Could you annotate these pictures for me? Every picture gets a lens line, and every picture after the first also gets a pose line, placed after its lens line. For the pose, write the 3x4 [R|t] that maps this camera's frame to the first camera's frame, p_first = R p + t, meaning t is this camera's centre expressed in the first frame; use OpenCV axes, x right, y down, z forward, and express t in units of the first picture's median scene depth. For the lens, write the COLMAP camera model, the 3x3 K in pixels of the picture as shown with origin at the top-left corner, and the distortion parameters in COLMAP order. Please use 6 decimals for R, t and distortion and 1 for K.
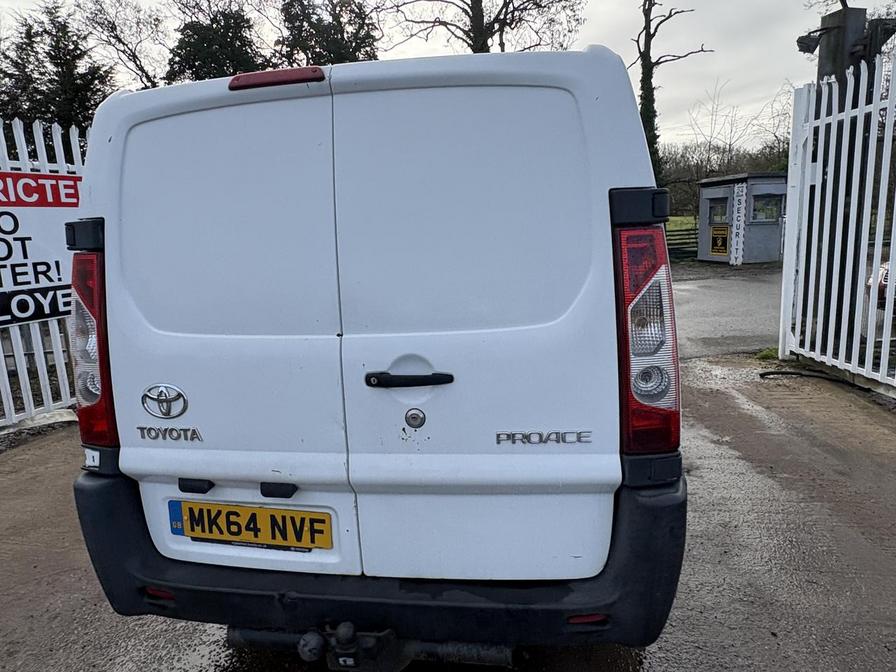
lens RADIAL K [[567.2, 0, 446.5], [0, 567.2, 332.4], [0, 0, 1]] dist [0.002713, 0.000451]
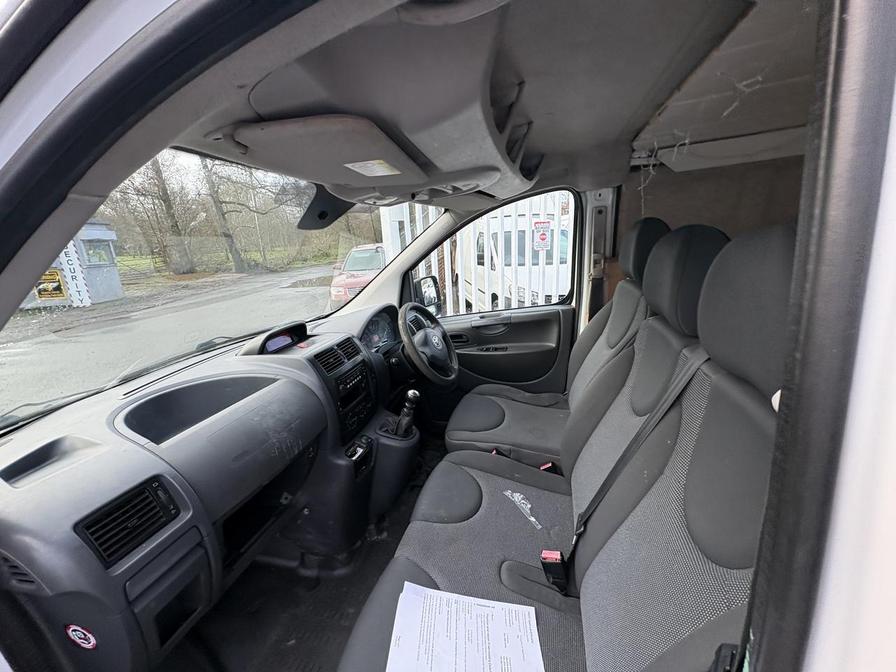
lens RADIAL K [[357.0, 0, 448.3], [0, 357.0, 336.4], [0, 0, 1]] dist [0.001907, -0.000262]
pose [[0.127664, -0.226318, 0.965651, -0.046798], [0.224539, 0.954934, 0.194121, -0.041345], [-0.966066, 0.192044, 0.172728, 0.234846]]
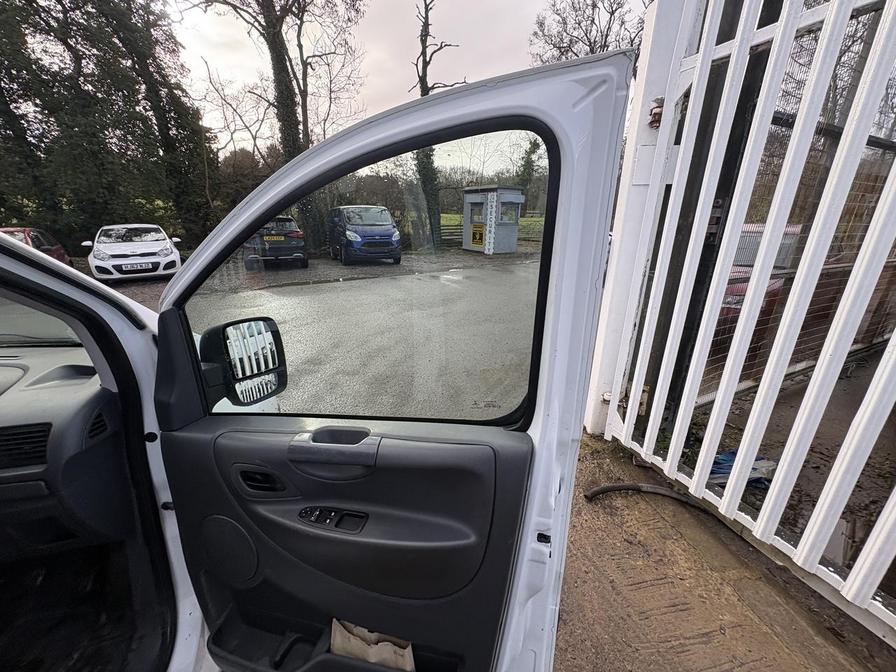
lens RADIAL K [[357.0, 0, 444.7], [0, 357.0, 335.3], [0, 0, 1]] dist [0.001907, -0.000262]
pose [[0.929860, -0.067463, 0.361676, 0.080271], [0.017143, 0.989922, 0.140575, -0.045524], [-0.367515, -0.124515, 0.921645, 0.206990]]
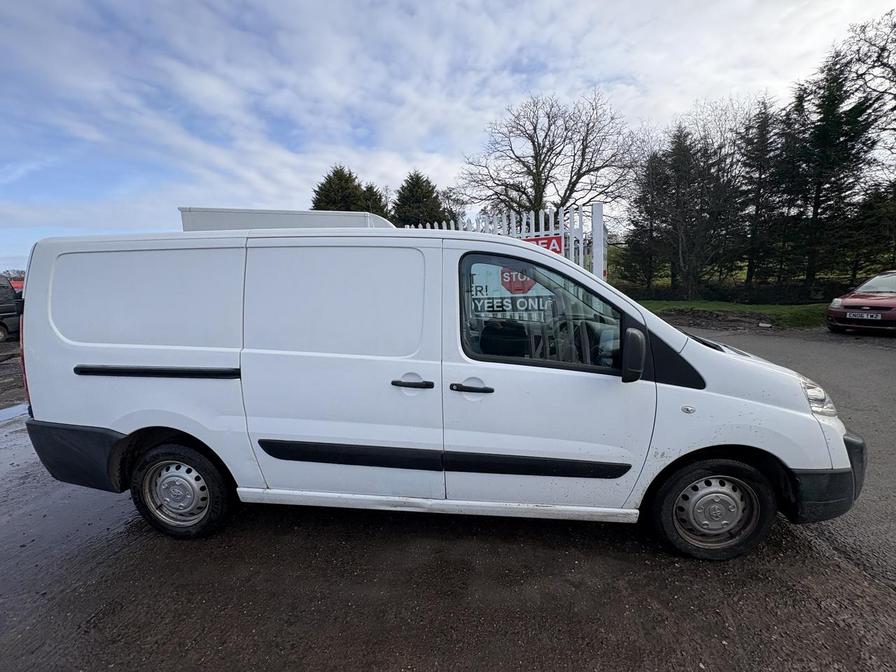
lens RADIAL K [[357.0, 0, 447.5], [0, 357.0, 333.4], [0, 0, 1]] dist [0.001907, -0.000262]
pose [[0.057906, 0.204982, -0.977051, 0.152419], [-0.133494, 0.971494, 0.195904, -0.050026], [0.989357, 0.119086, 0.083619, 0.204318]]
